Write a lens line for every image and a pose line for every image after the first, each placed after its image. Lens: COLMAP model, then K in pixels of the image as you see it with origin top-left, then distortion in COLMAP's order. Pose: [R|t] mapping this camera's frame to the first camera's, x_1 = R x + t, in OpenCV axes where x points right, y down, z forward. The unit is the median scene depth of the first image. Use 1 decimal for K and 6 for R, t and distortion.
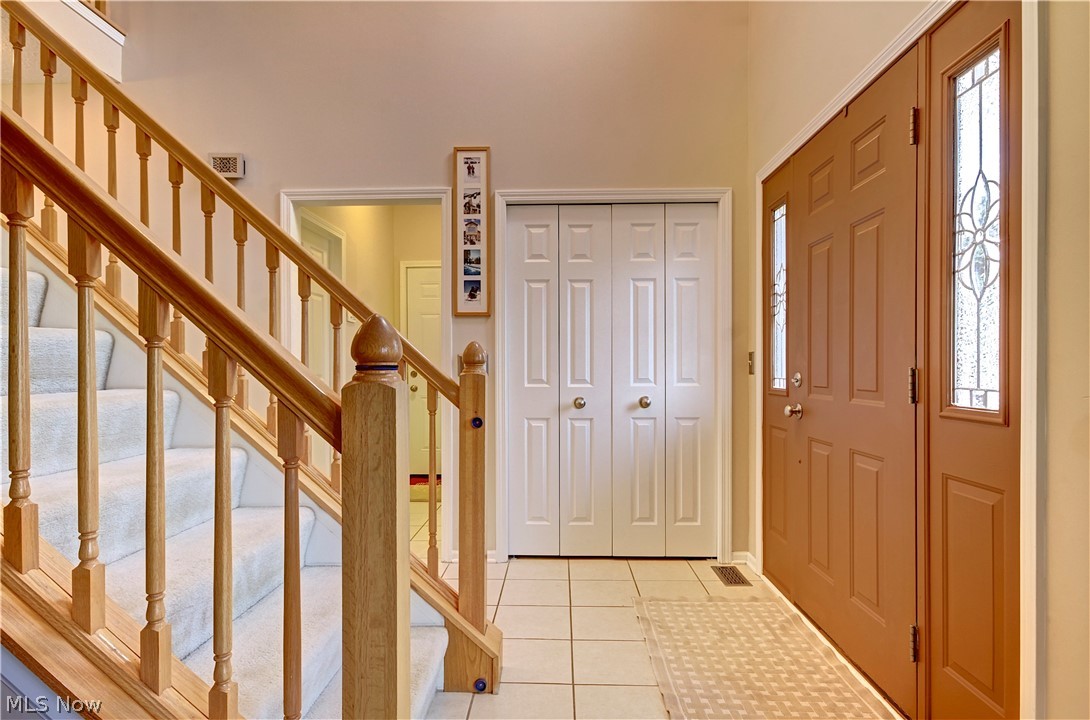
lens RADIAL K [[596.4, 0, 548.5], [0, 596.4, 369.2], [0, 0, 1]] dist [0.007260, 0.003472]
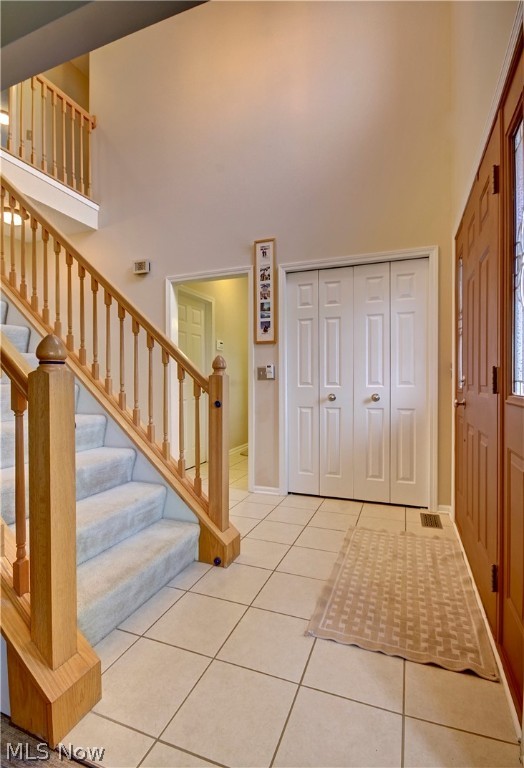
lens RADIAL K [[372.1, 0, 269.6], [0, 372.1, 384.1], [0, 0, 1]] dist [-0.005914, -0.000540]
pose [[0.944751, 0.002707, -0.327778, 0.254093], [-0.000954, 0.999984, 0.005507, 0.019781], [0.327788, -0.004890, 0.944739, 0.050391]]
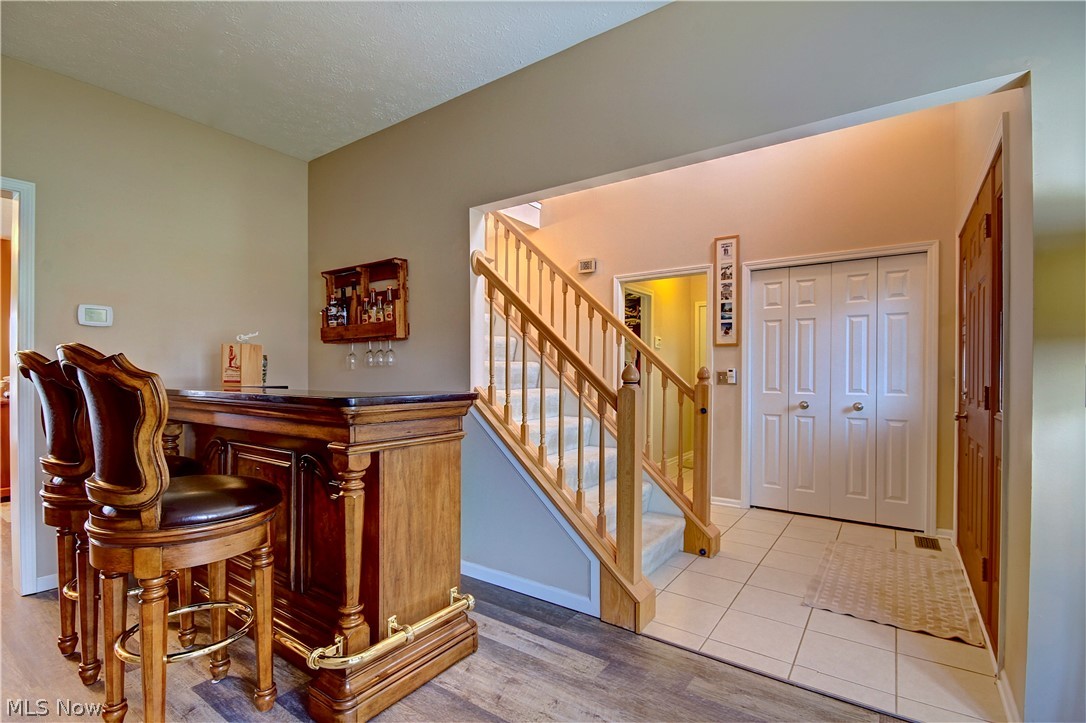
lens RADIAL K [[507.5, 0, 539.6], [0, 507.5, 375.3], [0, 0, 1]] dist [0.006716, -0.010757]
pose [[0.831034, 0.008897, -0.556151, 0.236808], [-0.009299, 0.999955, 0.002101, -0.013606], [0.556144, 0.003425, 0.831079, -0.418629]]
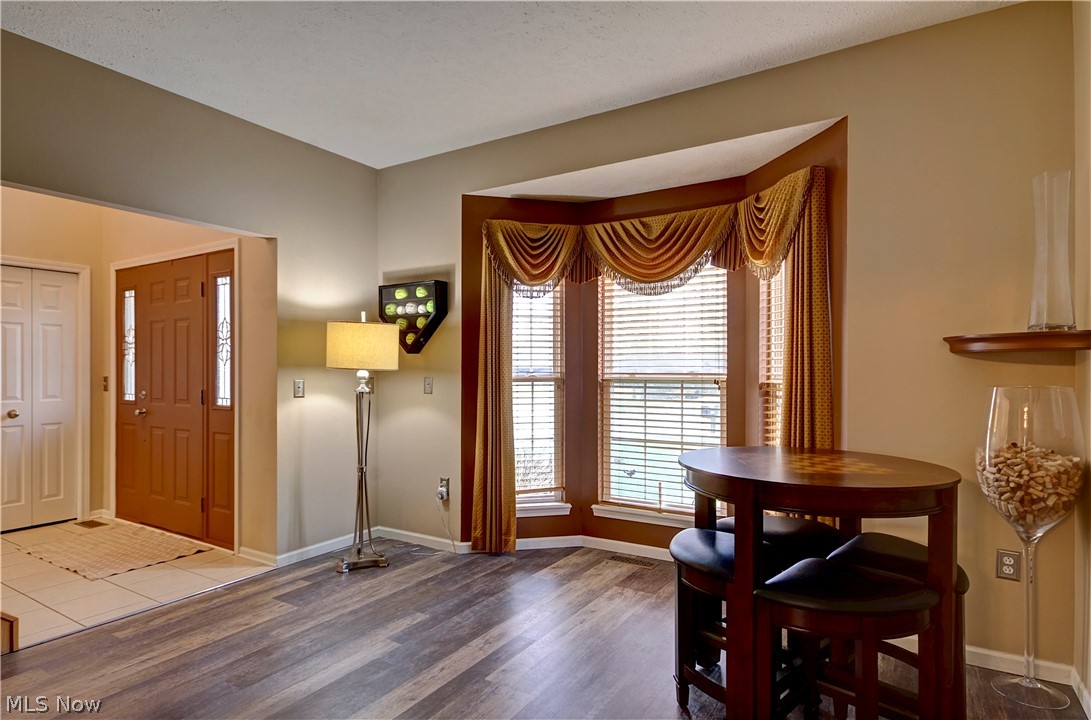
lens RADIAL K [[596.9, 0, 549.3], [0, 596.9, 366.8], [0, 0, 1]] dist [0.007260, 0.003472]
pose [[0.519226, 0.003315, 0.854631, -0.438463], [0.004711, 0.999966, -0.006741, -0.043451], [-0.854624, 0.007527, 0.519193, -0.876751]]
